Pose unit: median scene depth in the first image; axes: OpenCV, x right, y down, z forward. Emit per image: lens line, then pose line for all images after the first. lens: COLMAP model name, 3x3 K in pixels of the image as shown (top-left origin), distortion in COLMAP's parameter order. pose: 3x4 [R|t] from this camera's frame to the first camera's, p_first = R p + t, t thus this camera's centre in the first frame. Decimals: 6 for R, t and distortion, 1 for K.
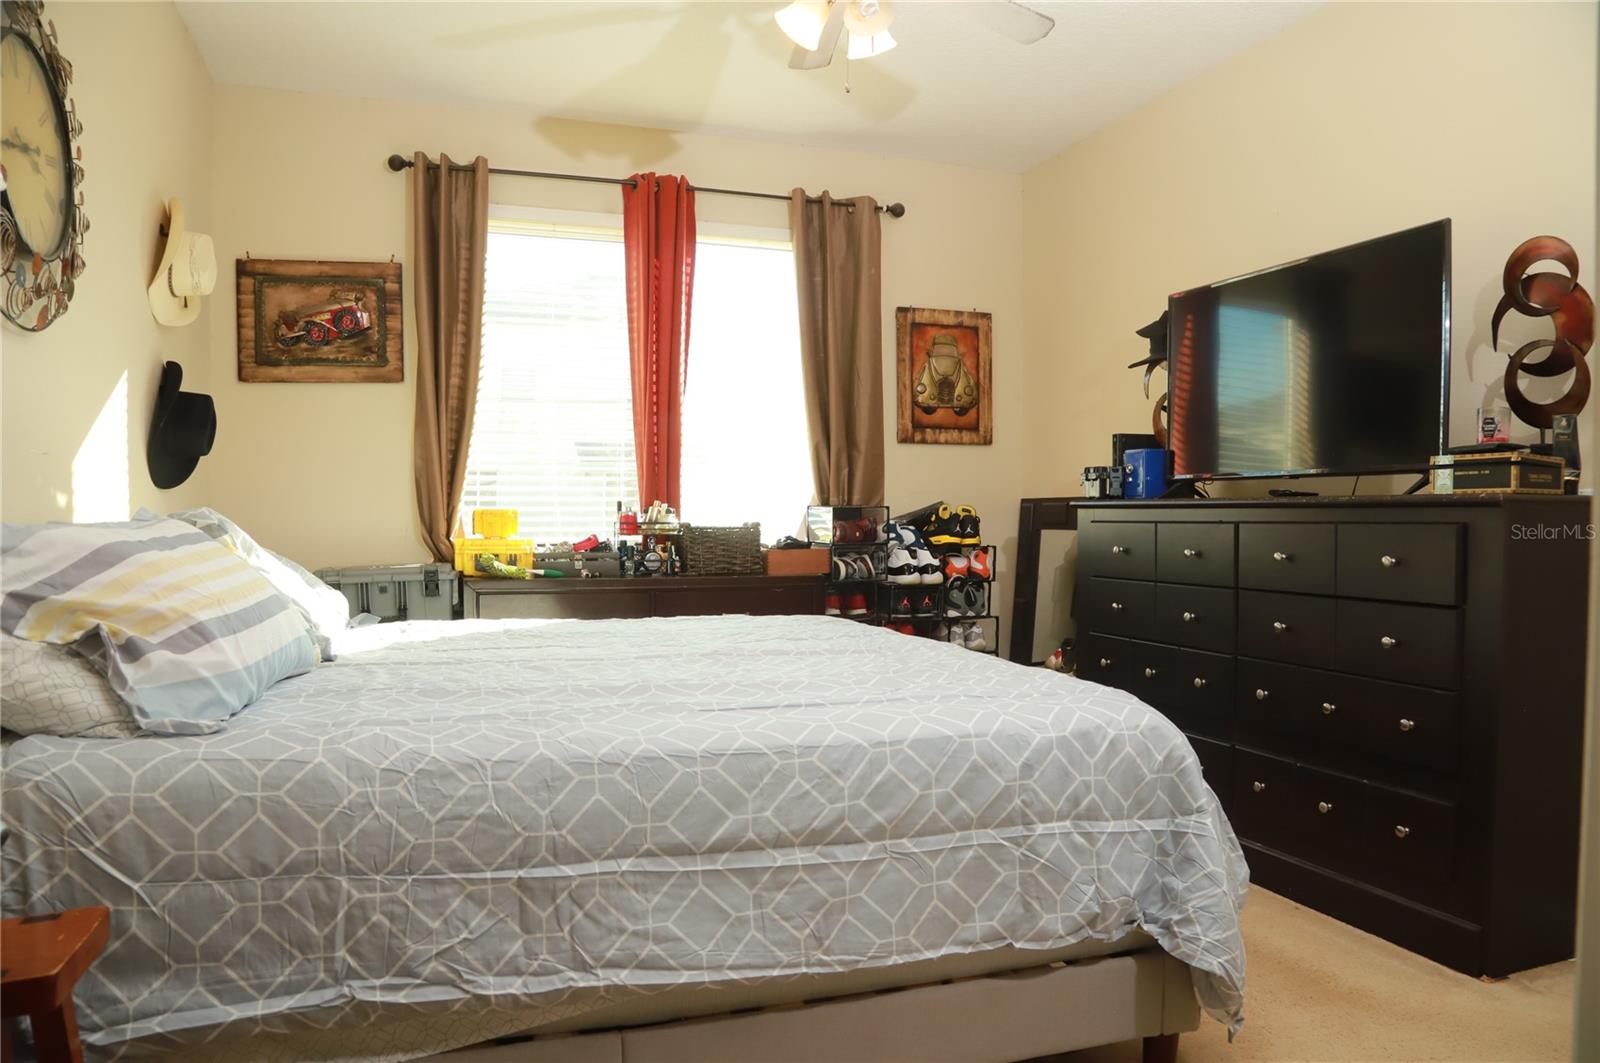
lens RADIAL K [[1079.1, 0, 807.0], [0, 1079.1, 543.3], [0, 0, 1]] dist [-0.132870, 0.073526]
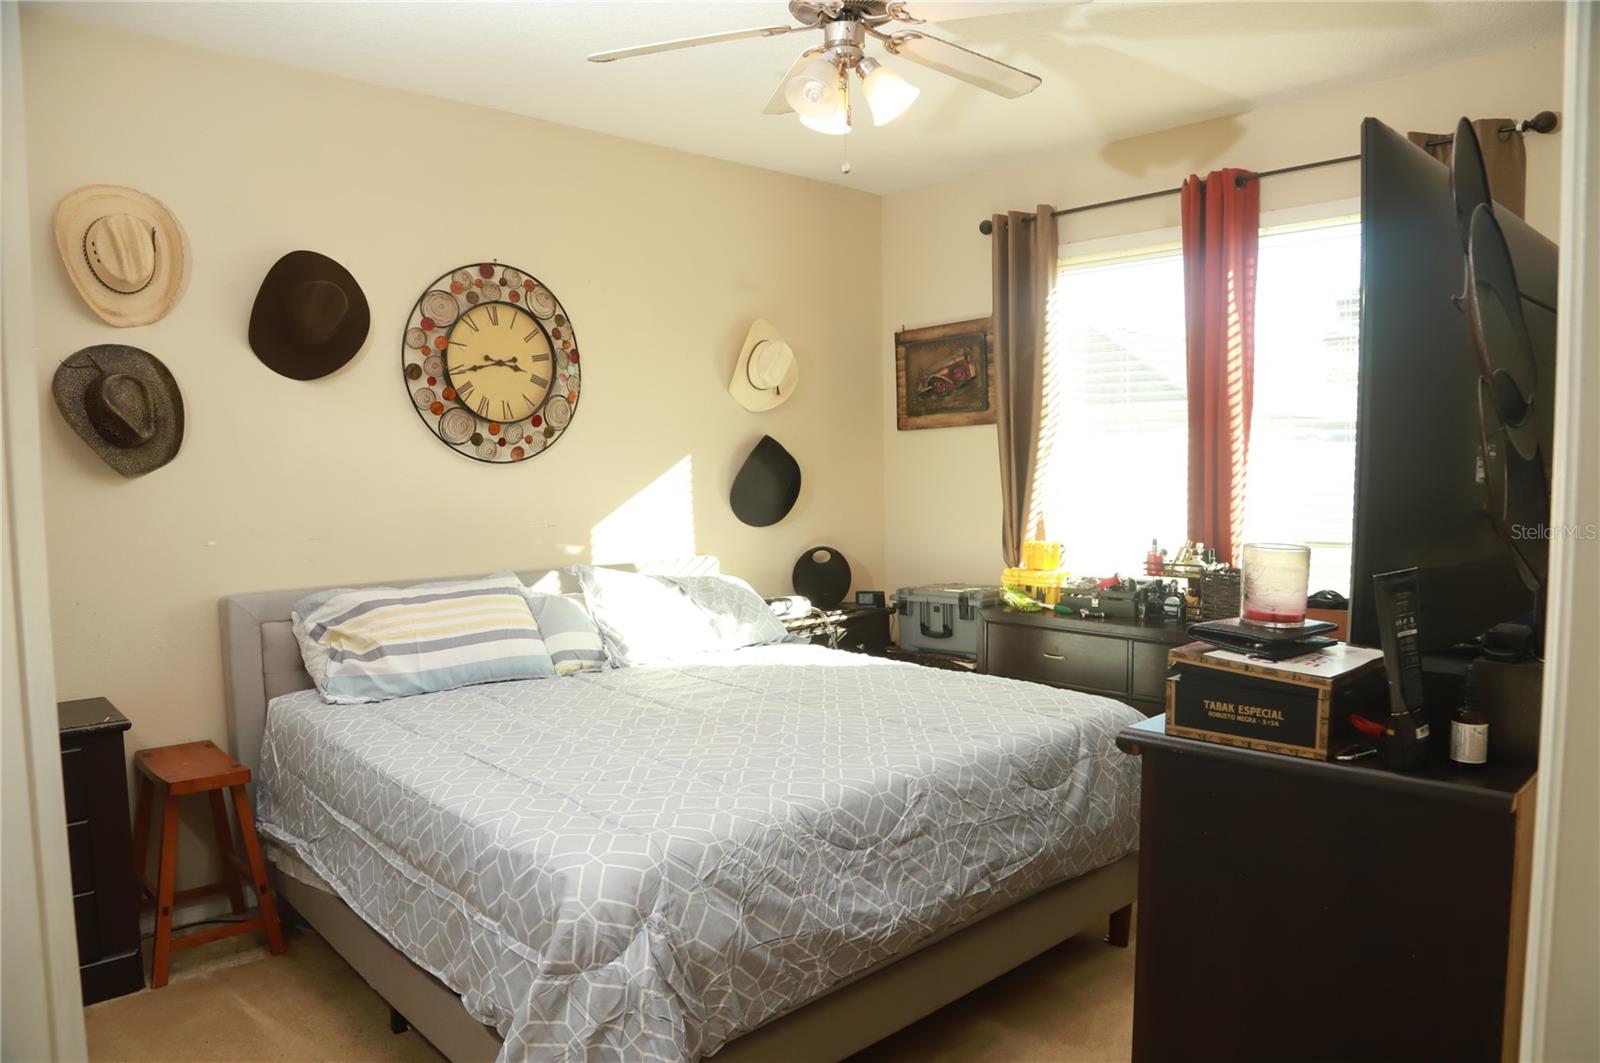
lens RADIAL K [[1079.1, 0, 807.0], [0, 1079.1, 543.3], [0, 0, 1]] dist [-0.132870, 0.073526]
pose [[0.416027, 0.056203, -0.907614, 0.580369], [-0.009768, 0.998307, 0.057342, -0.090116], [0.909300, -0.014990, 0.415872, 0.348075]]
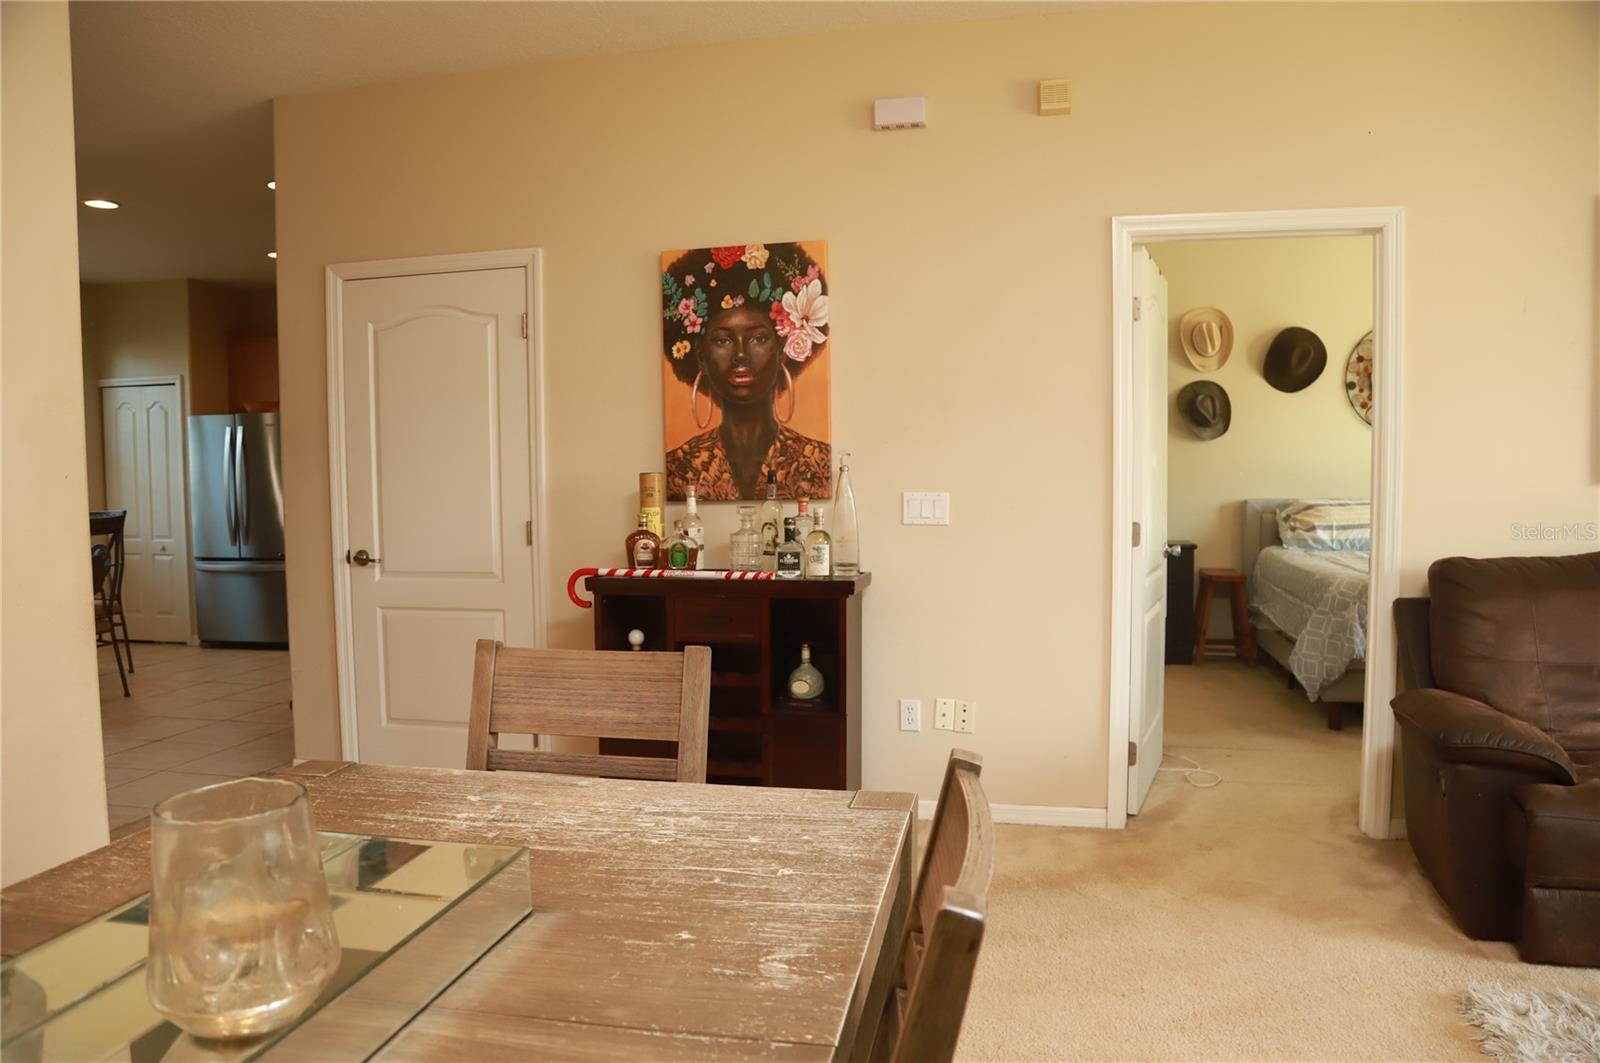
lens RADIAL K [[1079.1, 0, 807.0], [0, 1079.1, 543.3], [0, 0, 1]] dist [-0.132870, 0.073526]
pose [[-0.507385, 0.059940, -0.859632, 1.428816], [-0.017093, 0.996682, 0.079585, -0.051963], [0.861550, 0.055074, -0.504677, 0.517568]]
